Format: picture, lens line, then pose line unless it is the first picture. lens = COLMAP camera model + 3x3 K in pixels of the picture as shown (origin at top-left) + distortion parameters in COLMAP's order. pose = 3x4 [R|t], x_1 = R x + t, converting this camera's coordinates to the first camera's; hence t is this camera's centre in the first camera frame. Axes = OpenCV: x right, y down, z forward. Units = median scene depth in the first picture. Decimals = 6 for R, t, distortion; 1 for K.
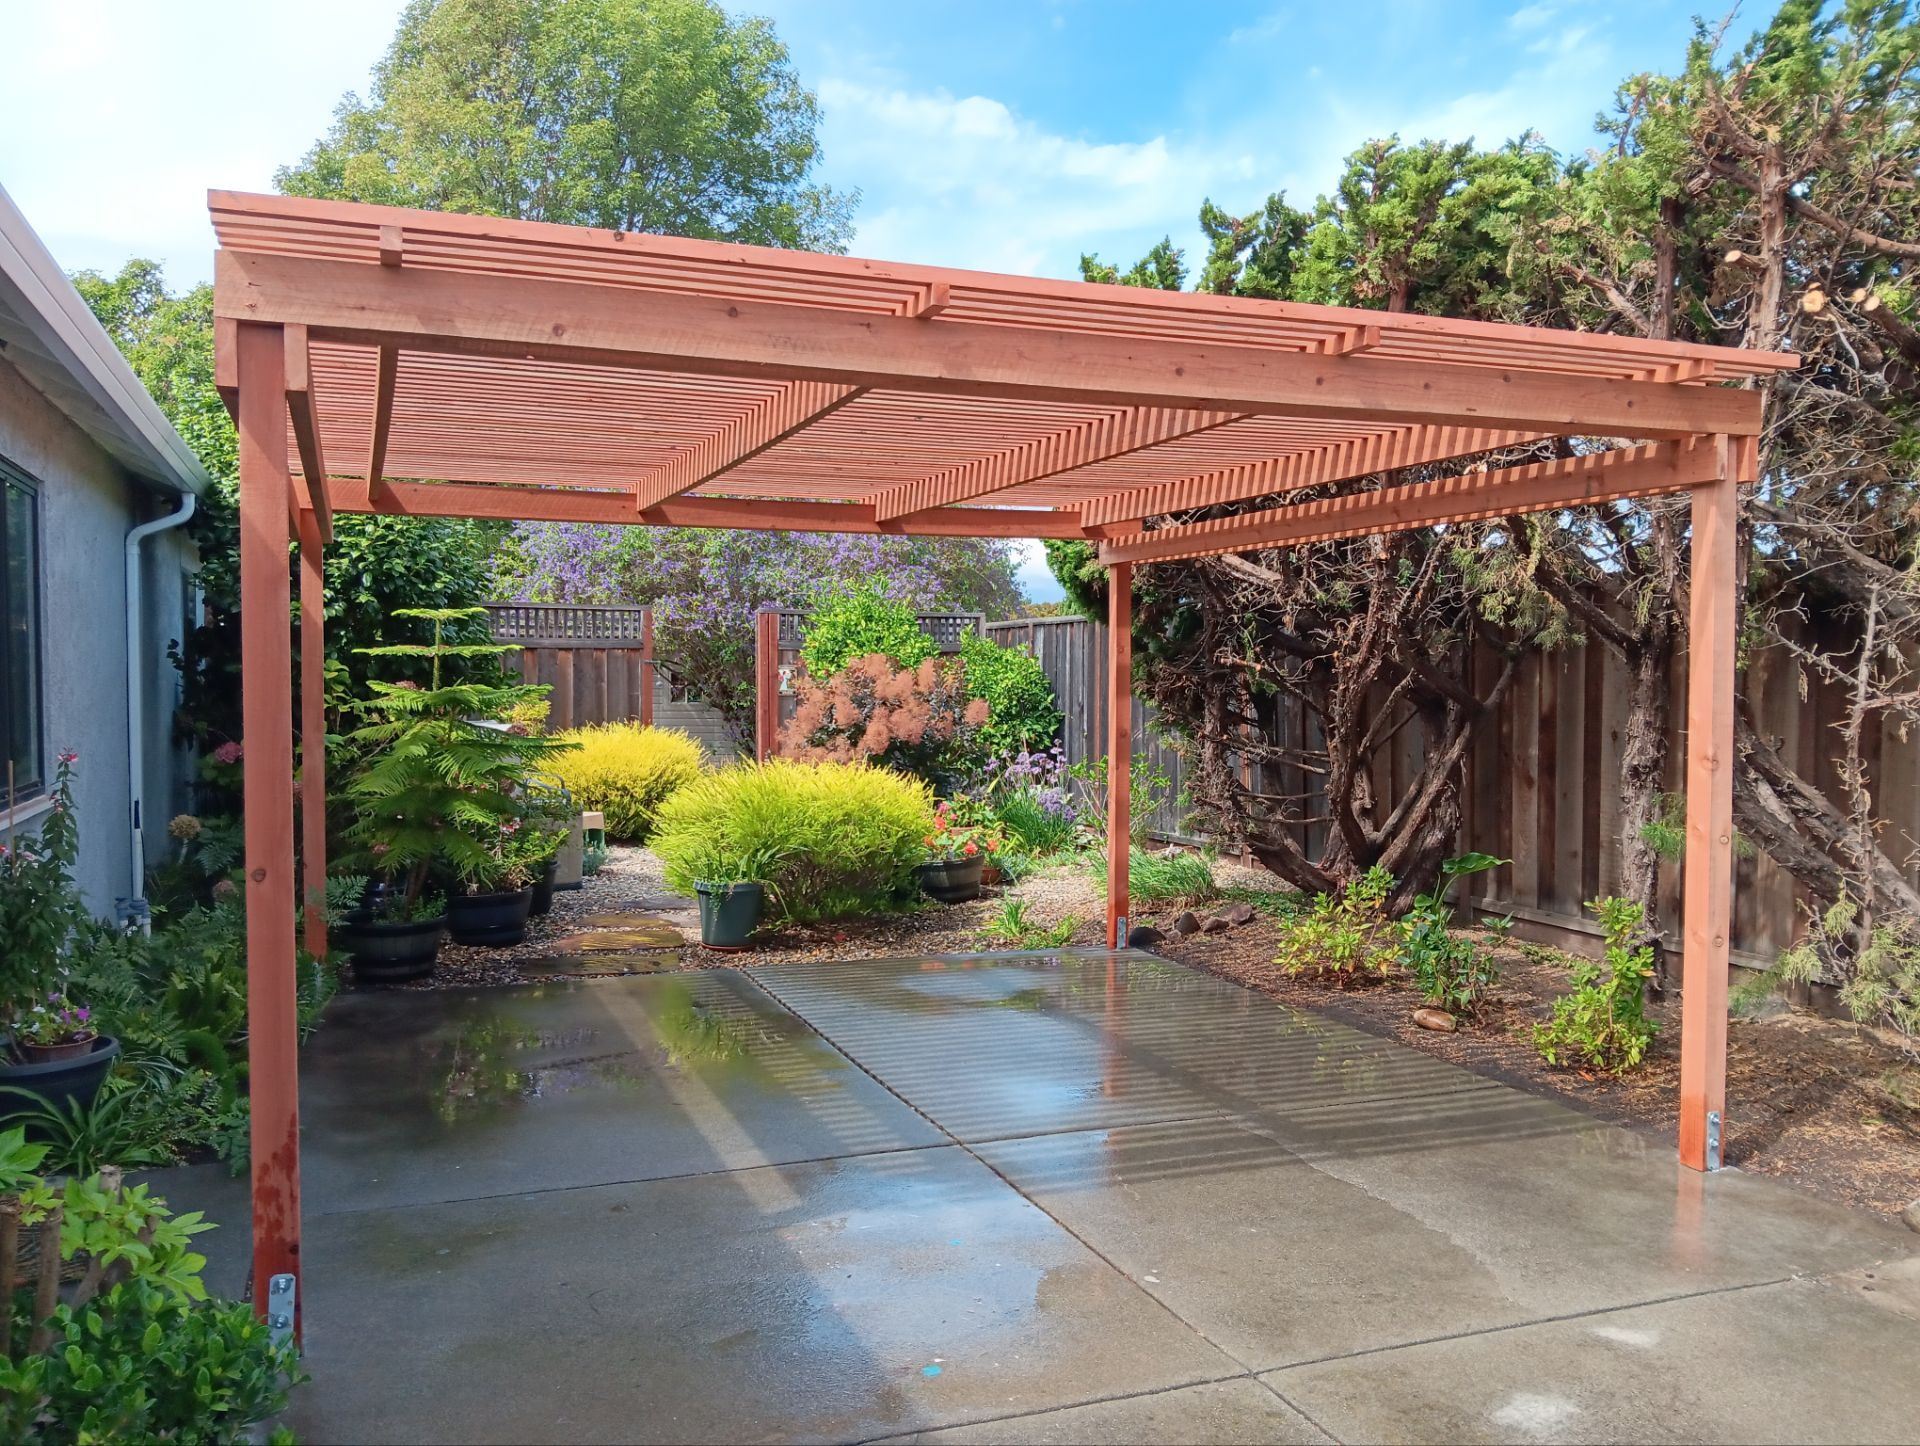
lens RADIAL K [[1476.1, 0, 970.3], [0, 1476.1, 722.9], [0, 0, 1]] dist [0.094253, -0.186365]
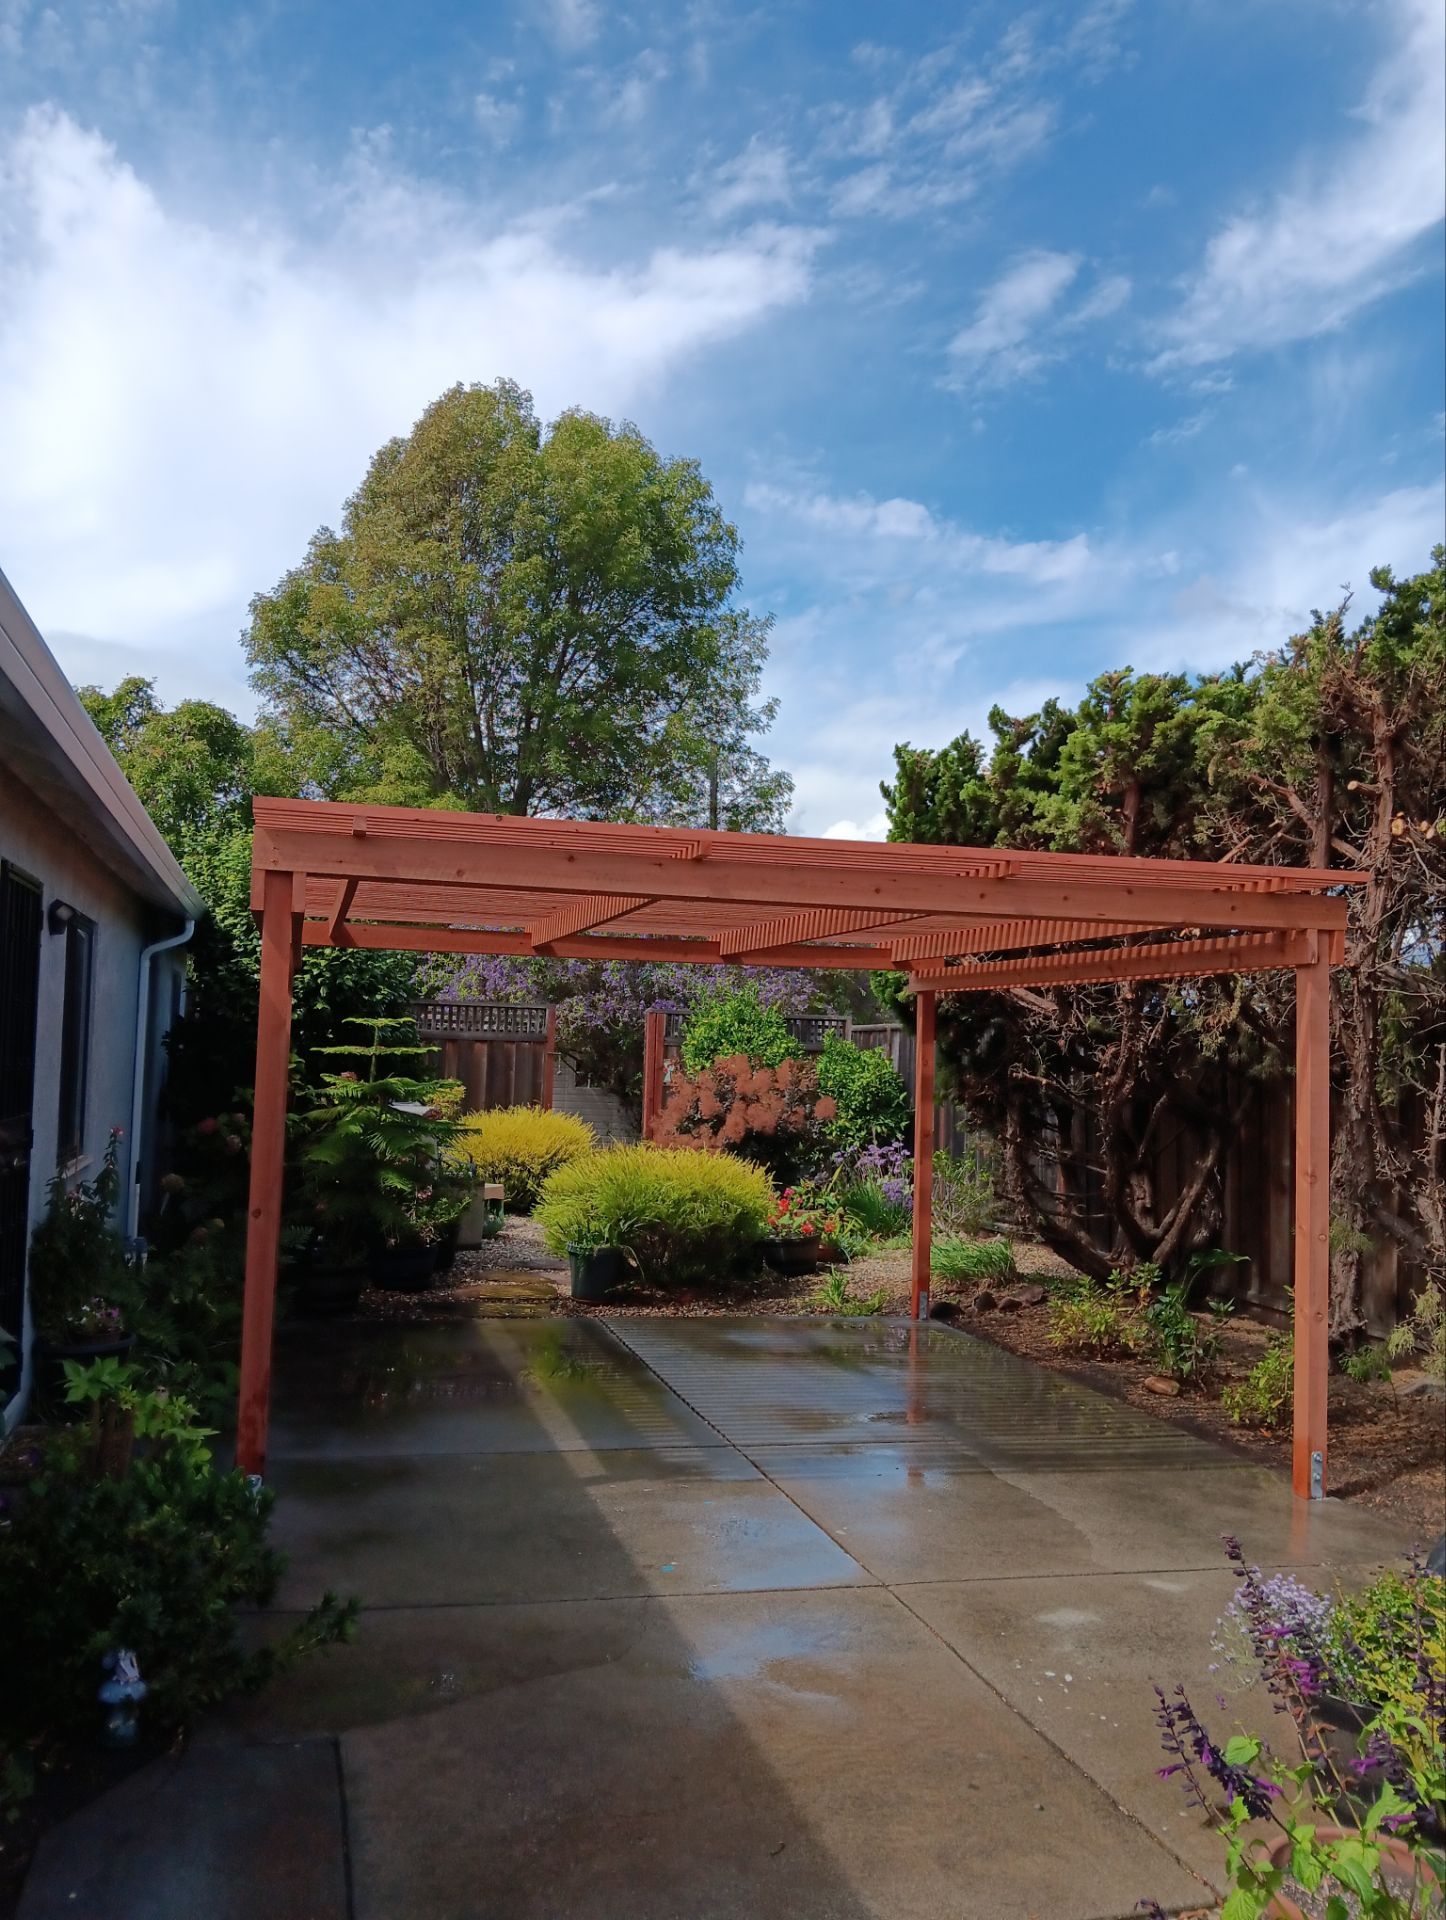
lens RADIAL K [[1481.9, 0, 721.8], [0, 1481.9, 972.0], [0, 0, 1]] dist [0.119362, -0.300362]
pose [[0.993165, 0.022409, -0.114544, 0.072839], [-0.032691, 0.995522, -0.088693, -0.010754], [0.112044, 0.091831, 0.989451, -0.208138]]
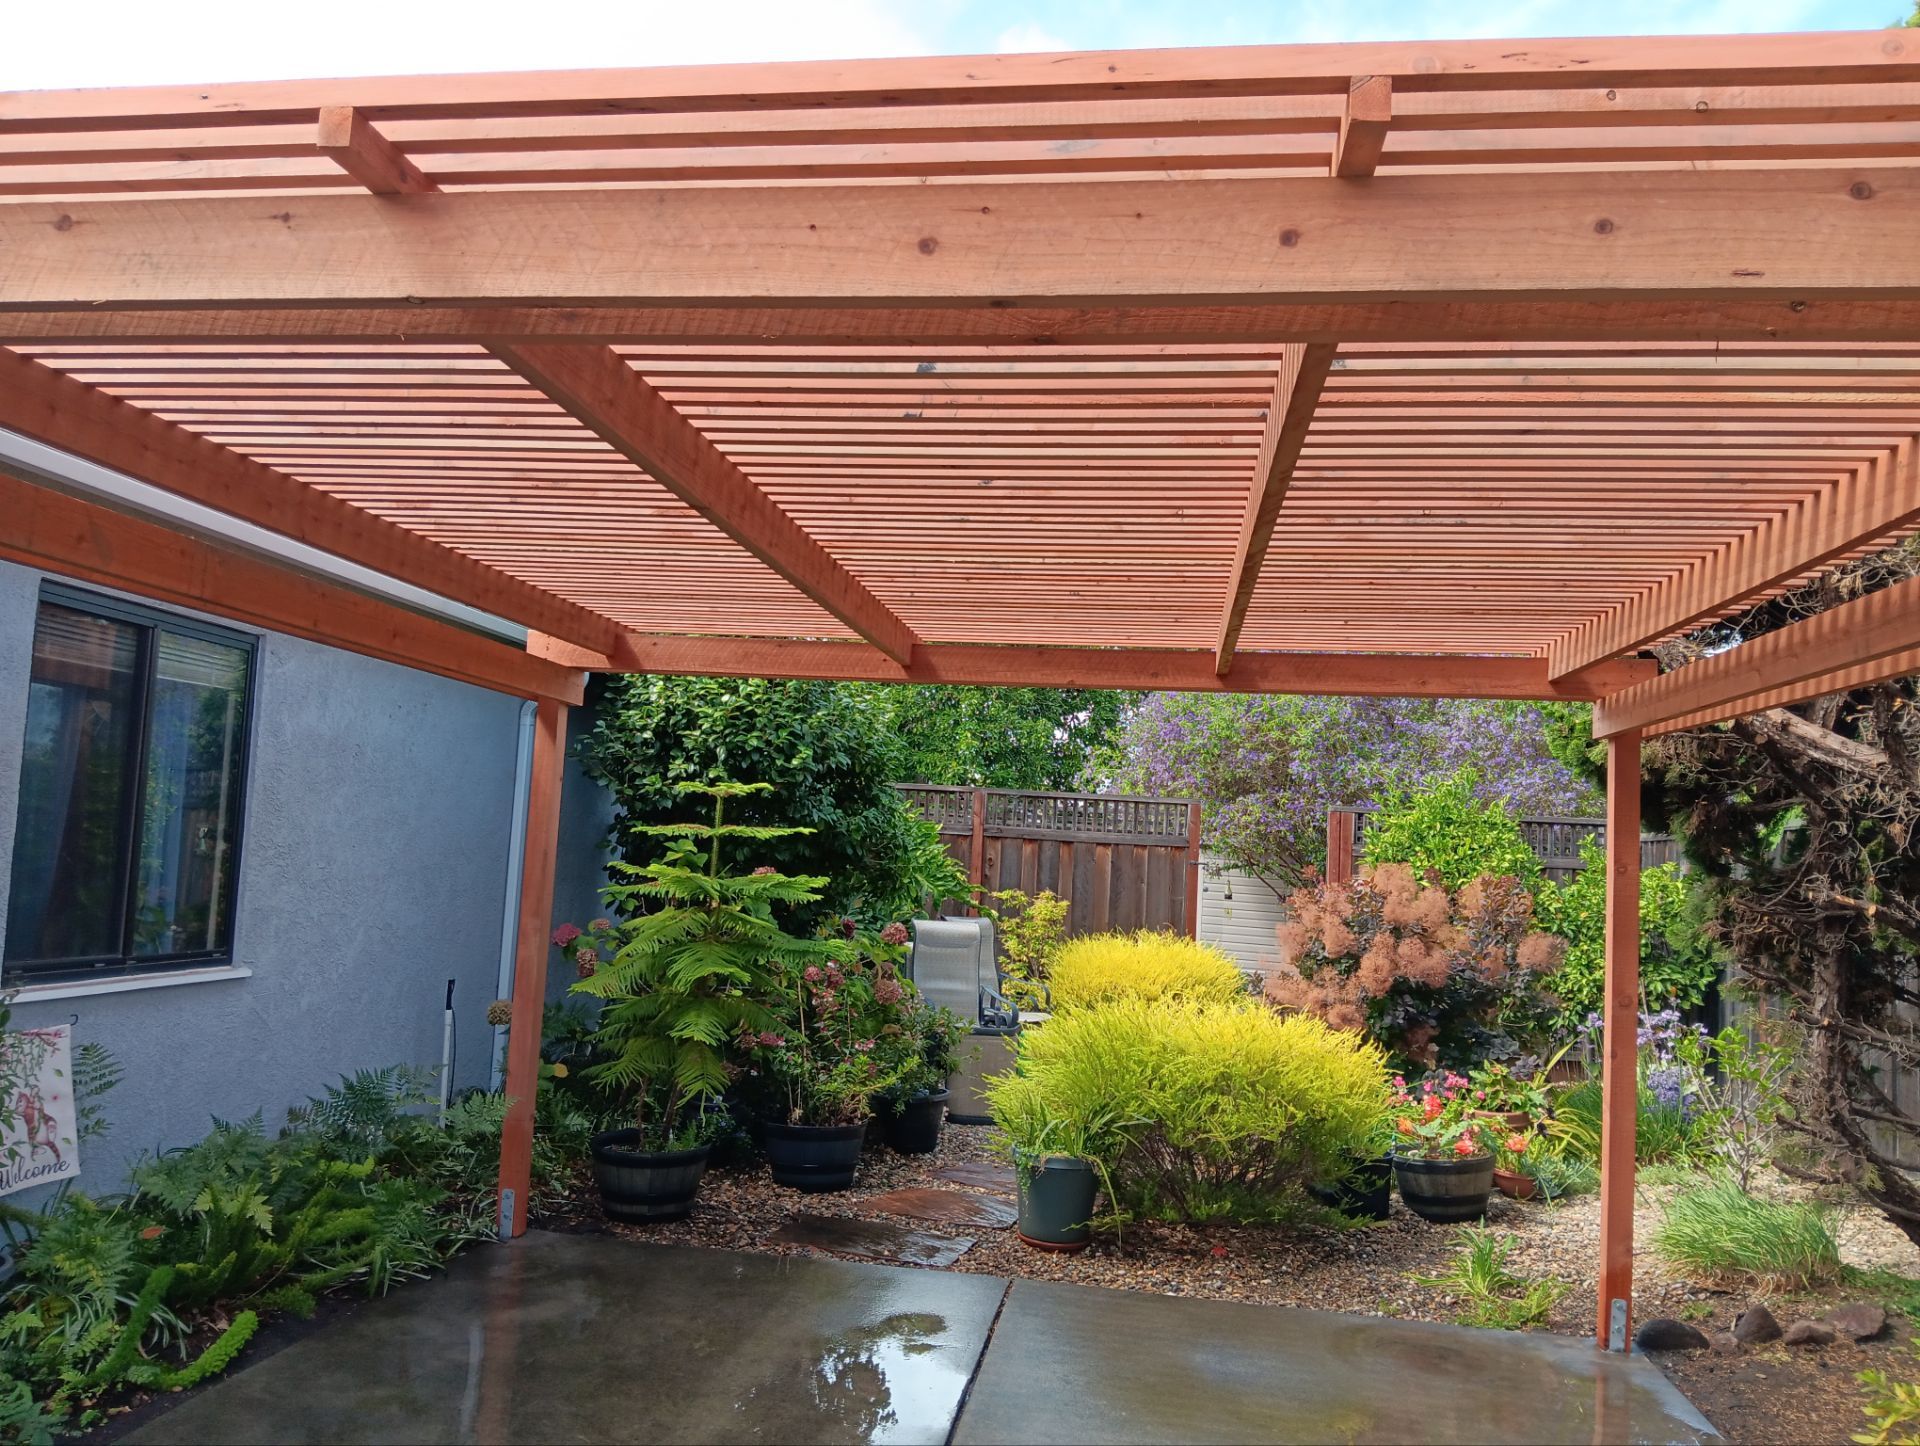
lens RADIAL K [[1476.1, 0, 970.3], [0, 1476.1, 722.9], [0, 0, 1]] dist [0.094253, -0.186365]
pose [[0.865207, -0.002329, -0.501409, 0.179133], [-0.066940, 0.990501, -0.120108, -0.015564], [0.496926, 0.137482, 0.856833, 0.291769]]
